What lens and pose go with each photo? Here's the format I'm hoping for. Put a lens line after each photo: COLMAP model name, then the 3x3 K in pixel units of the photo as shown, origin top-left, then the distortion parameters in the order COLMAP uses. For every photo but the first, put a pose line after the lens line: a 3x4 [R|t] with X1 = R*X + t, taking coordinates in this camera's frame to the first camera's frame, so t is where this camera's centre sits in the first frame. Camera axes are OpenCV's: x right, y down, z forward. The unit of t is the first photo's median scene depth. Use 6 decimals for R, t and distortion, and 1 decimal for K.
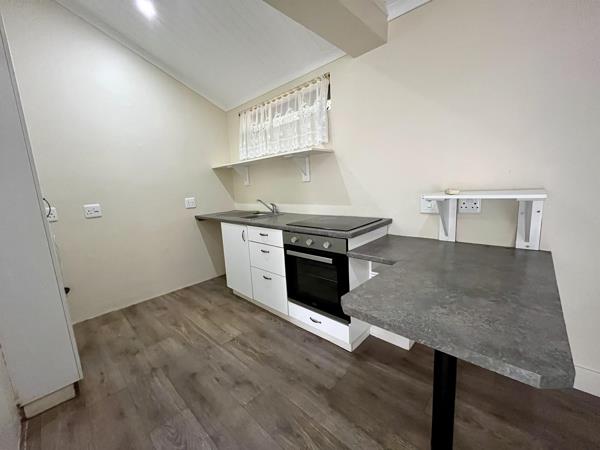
lens RADIAL K [[241.6, 0, 299.5], [0, 241.6, 226.5], [0, 0, 1]] dist [-0.002095, -0.000713]
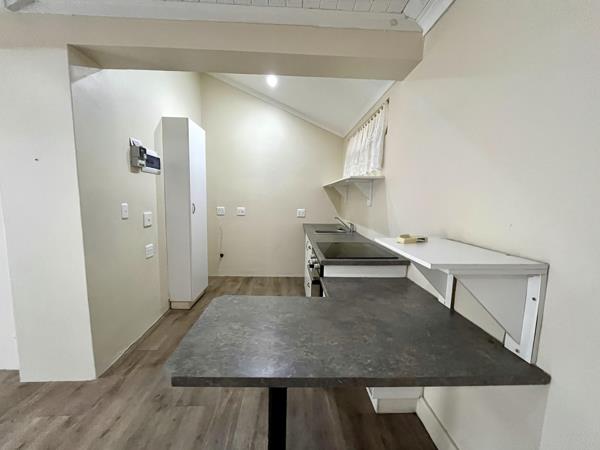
lens RADIAL K [[241.6, 0, 299.5], [0, 241.6, 226.5], [0, 0, 1]] dist [-0.002095, -0.000713]
pose [[0.716380, 0.151715, -0.681016, 0.584248], [-0.177161, 0.983636, 0.032771, -0.094750], [0.674843, 0.097173, 0.731535, 0.095175]]
